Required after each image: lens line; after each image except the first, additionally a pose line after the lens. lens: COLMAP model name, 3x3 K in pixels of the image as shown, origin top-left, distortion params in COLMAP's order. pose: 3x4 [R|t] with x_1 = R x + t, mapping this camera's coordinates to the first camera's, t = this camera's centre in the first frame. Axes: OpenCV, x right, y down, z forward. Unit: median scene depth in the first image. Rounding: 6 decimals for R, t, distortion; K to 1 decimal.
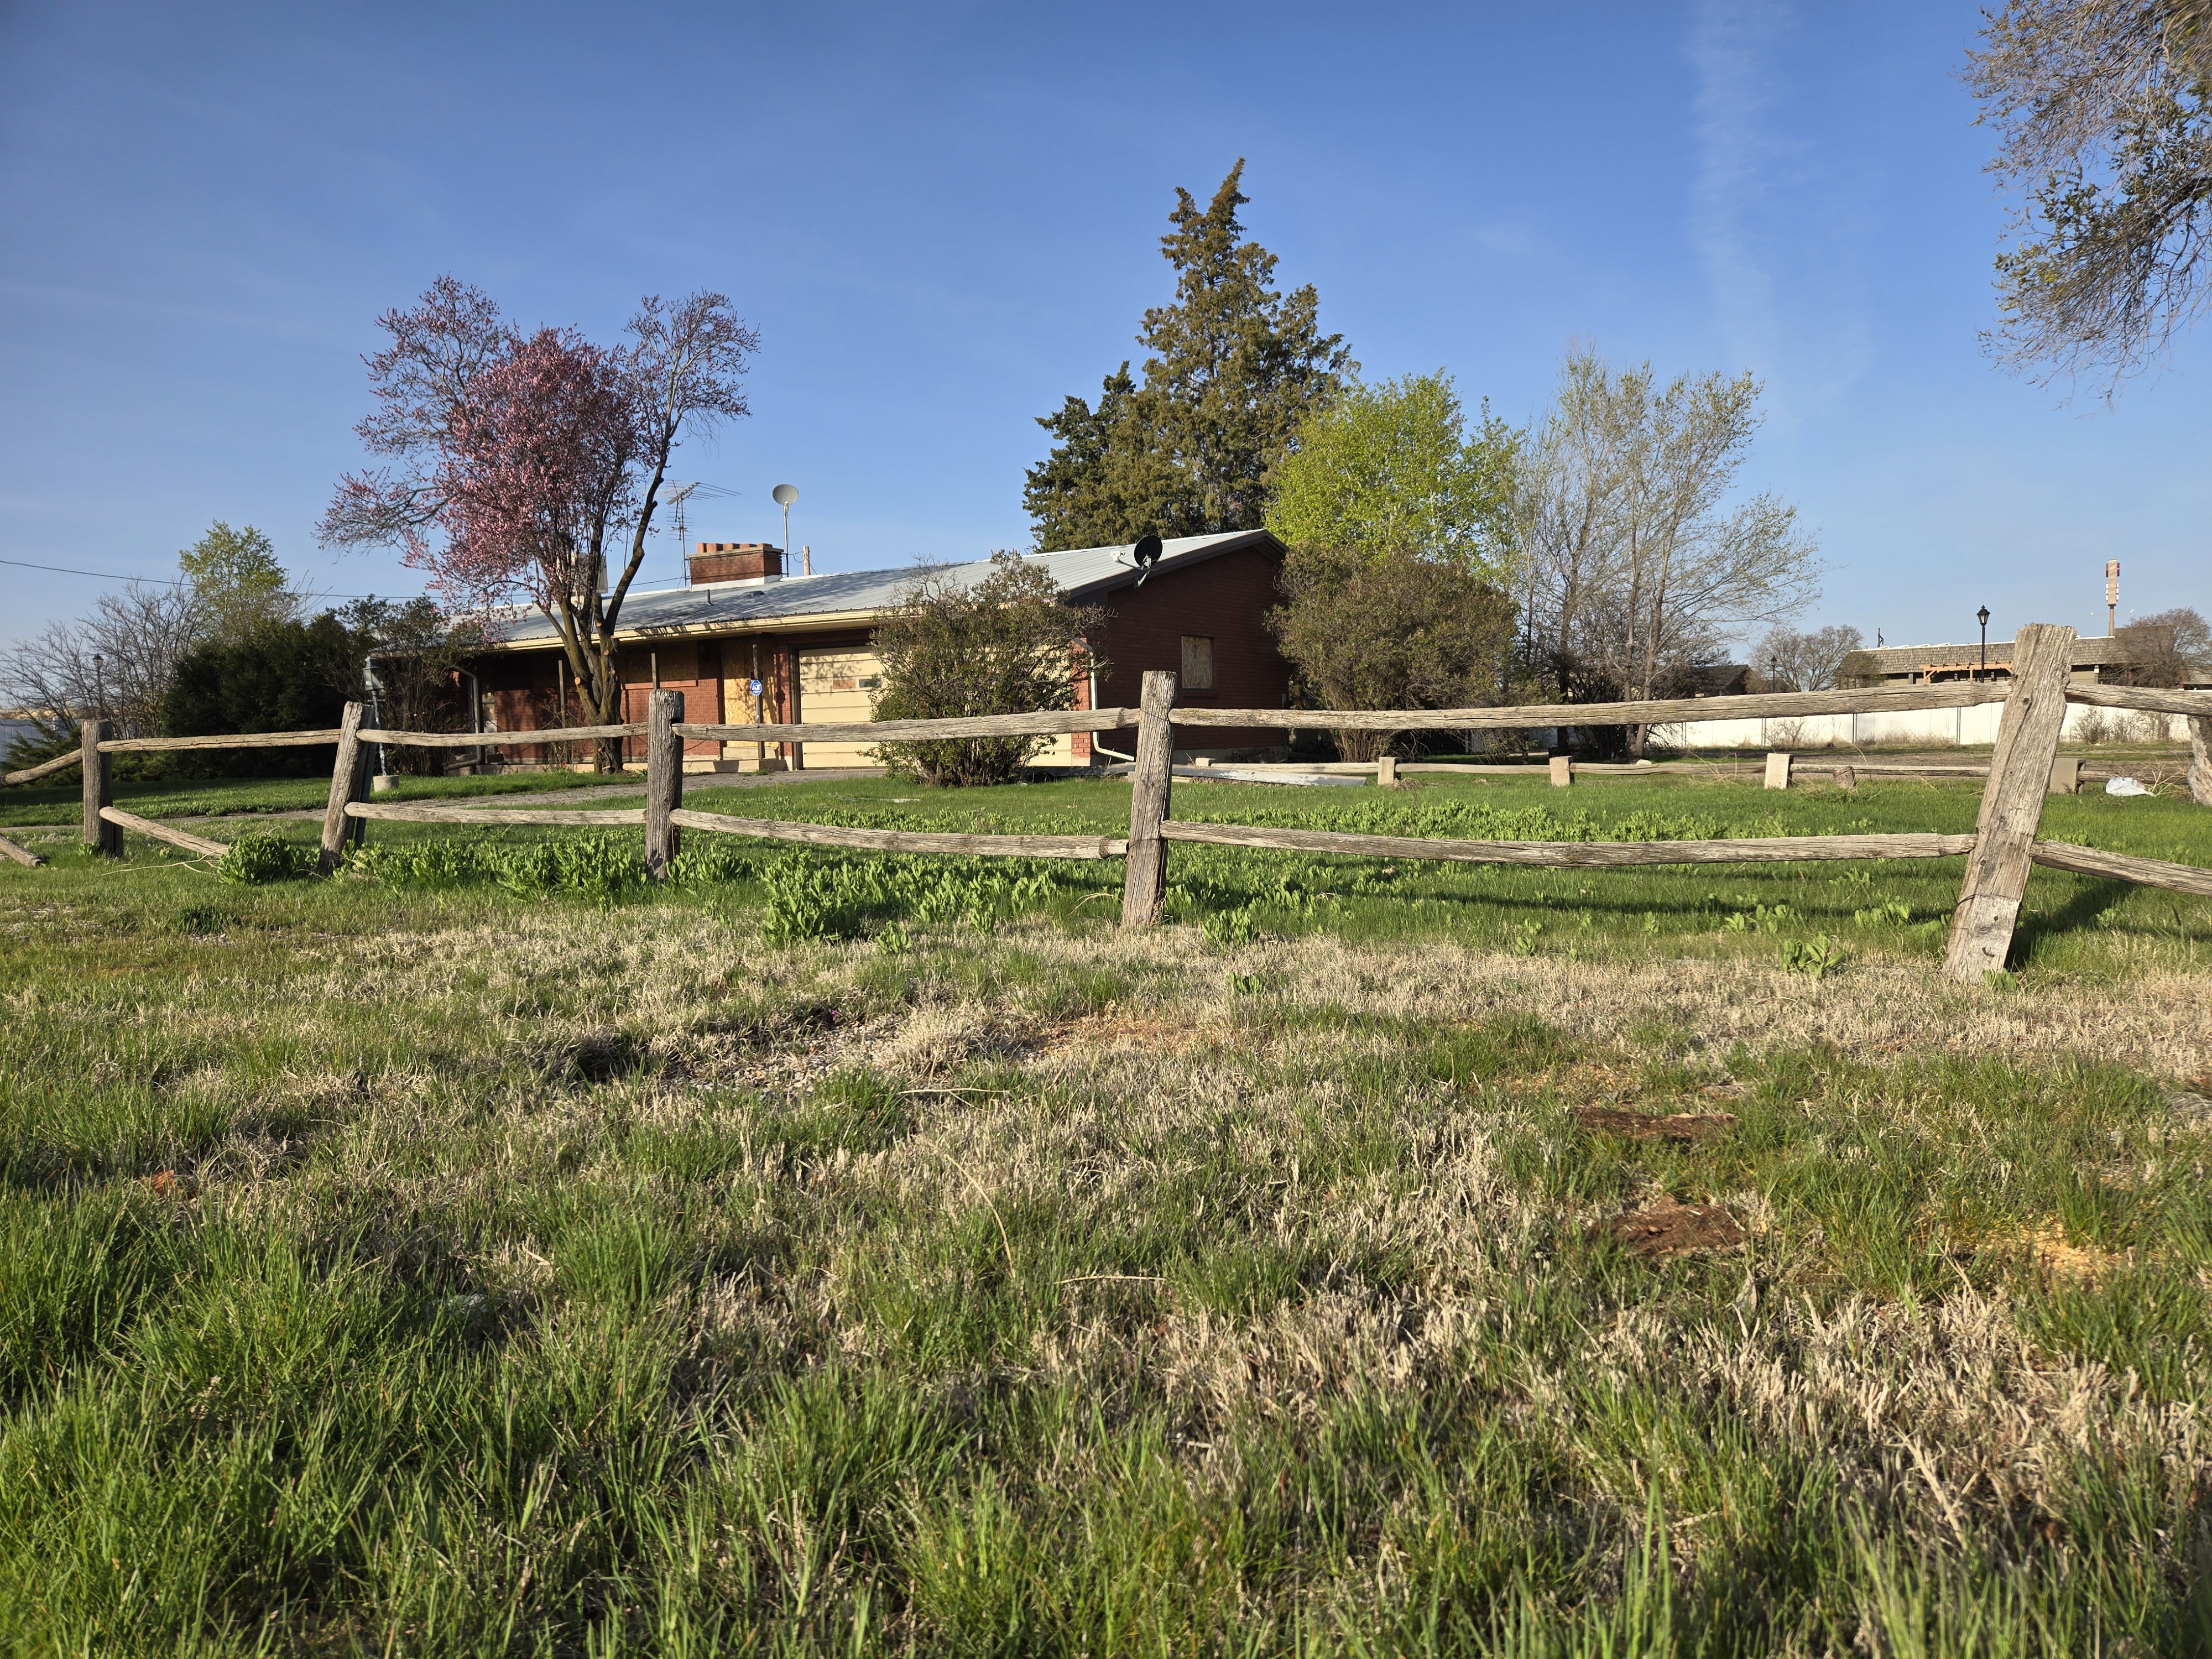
lens RADIAL K [[1499.1, 0, 1109.4], [0, 1499.1, 829.3], [0, 0, 1]] dist [0.045272, -0.024969]
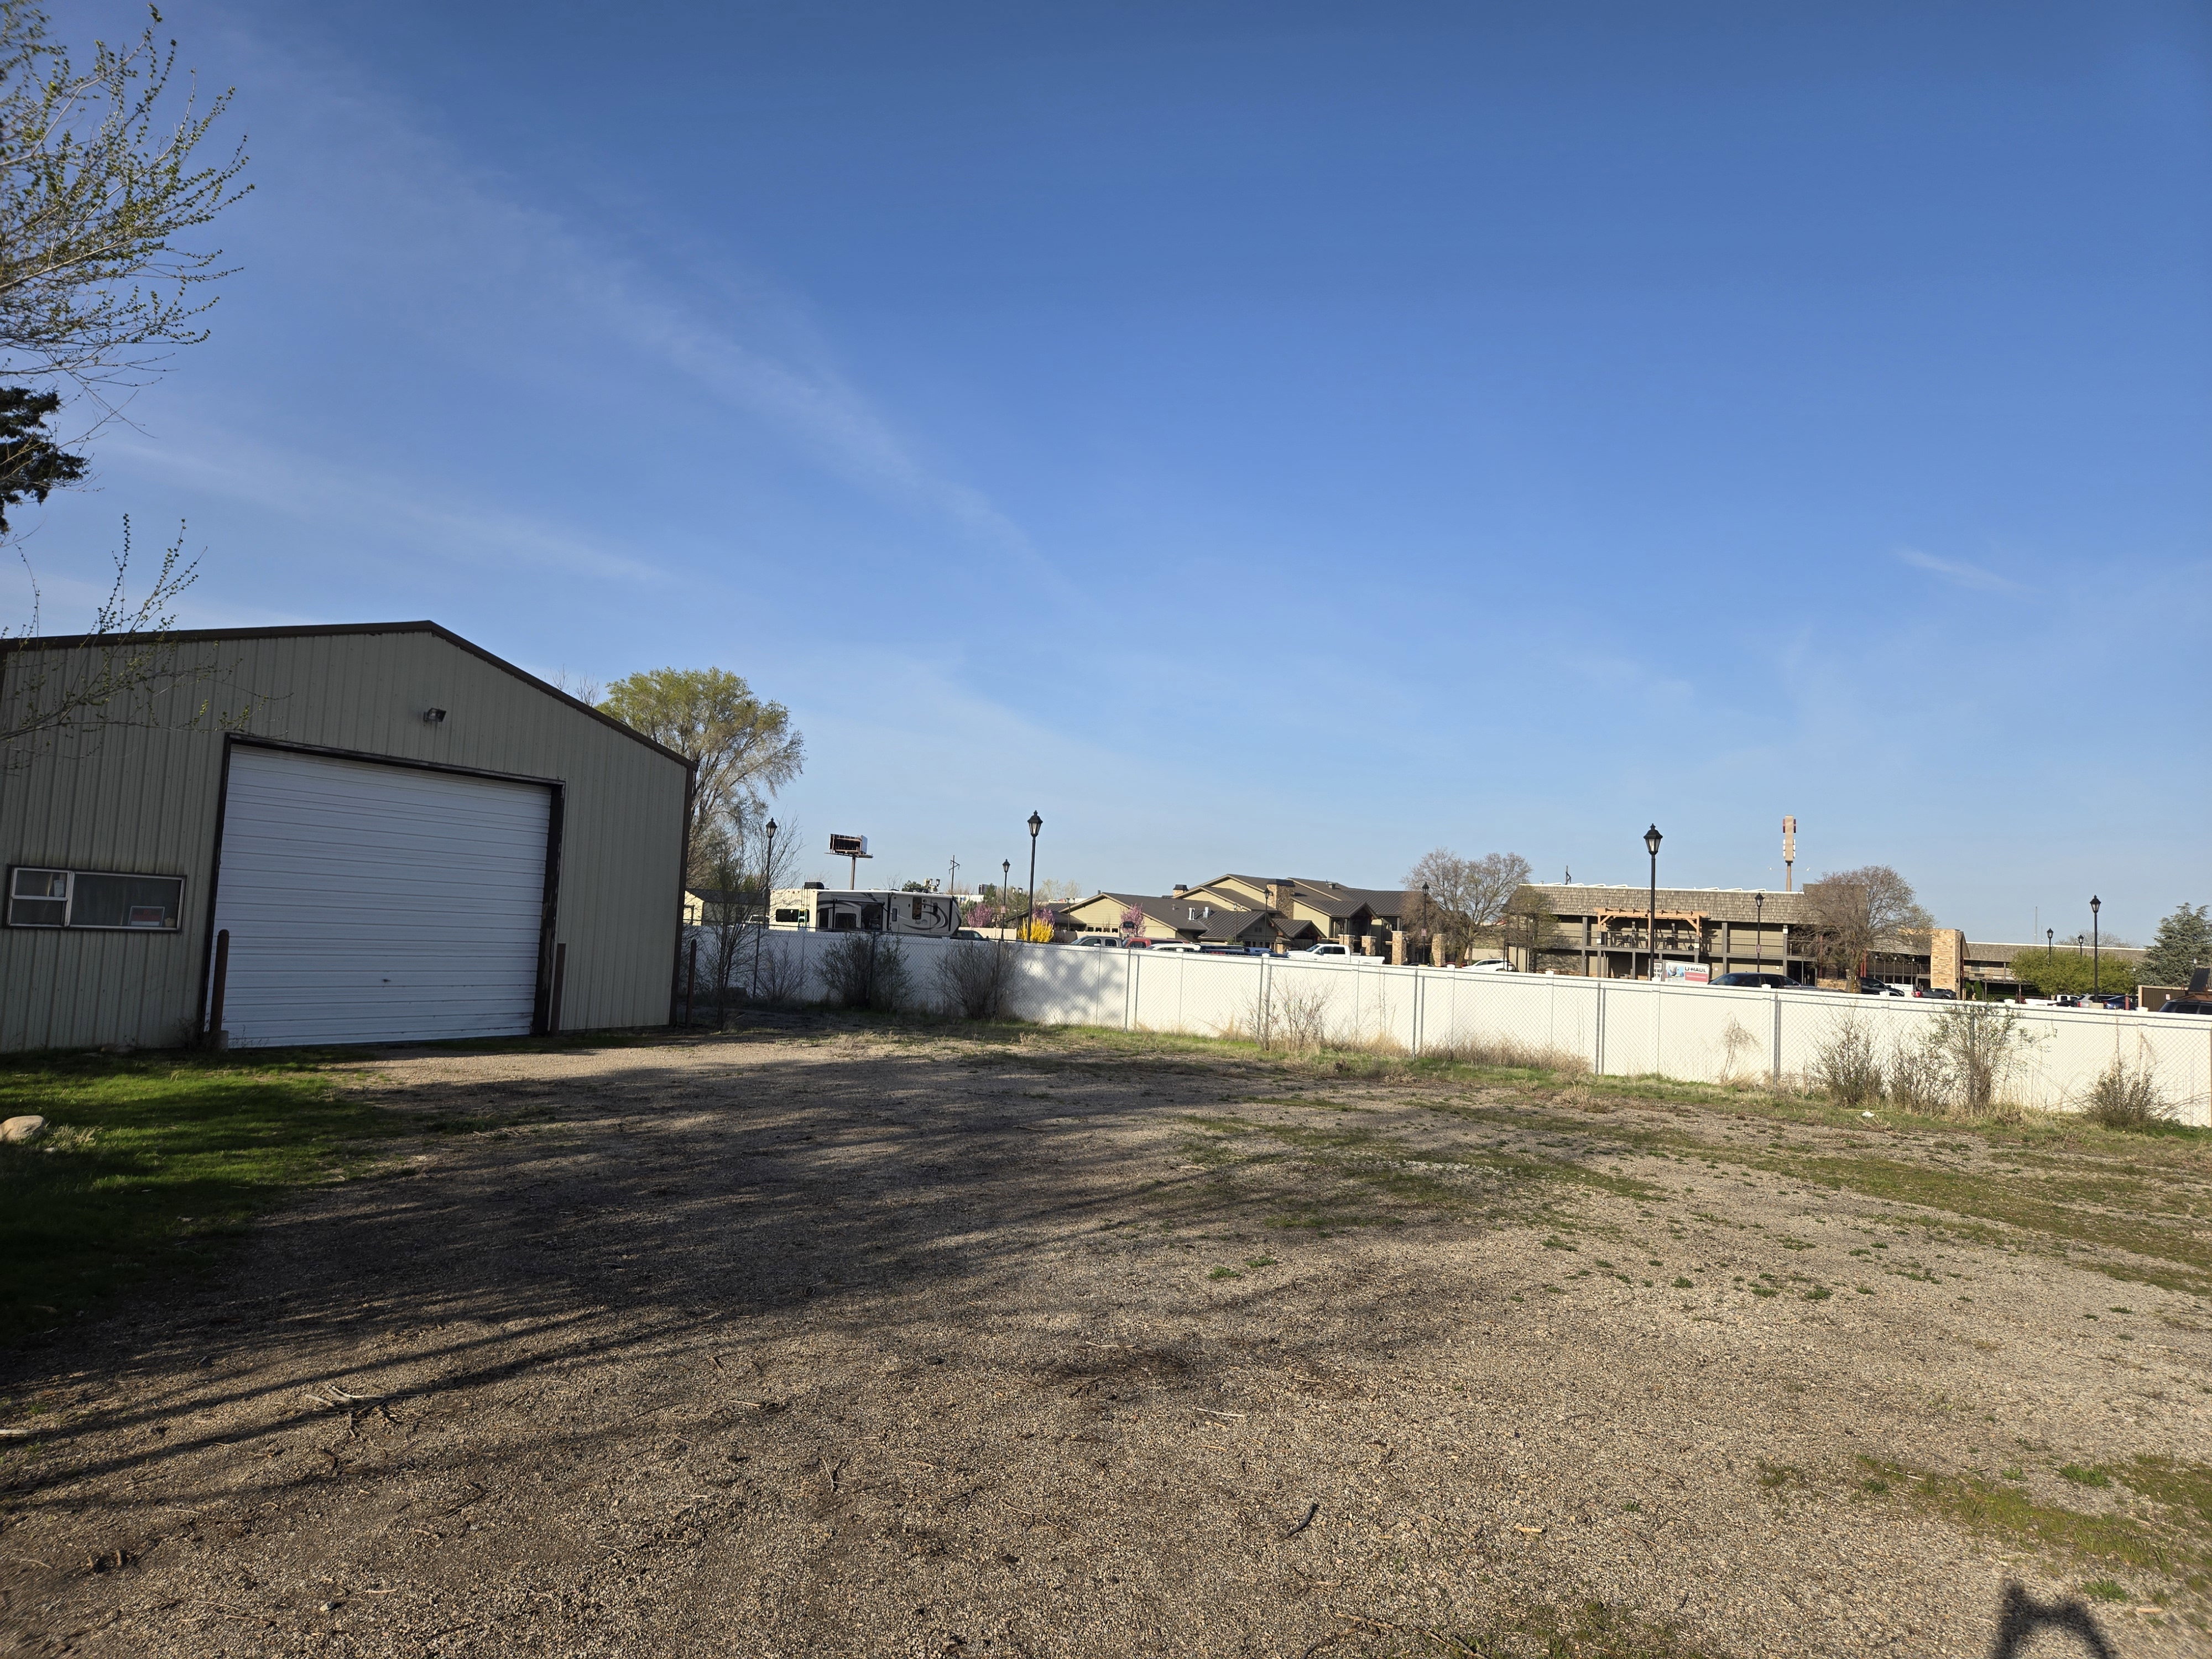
lens RADIAL K [[1499.1, 0, 1103.3], [0, 1499.1, 829.6], [0, 0, 1]] dist [0.045272, -0.024969]
pose [[0.983944, 0.084671, 0.157117, 0.127397], [-0.064463, 0.989477, -0.129534, -0.024622], [-0.166431, 0.117326, 0.979048, 0.214193]]
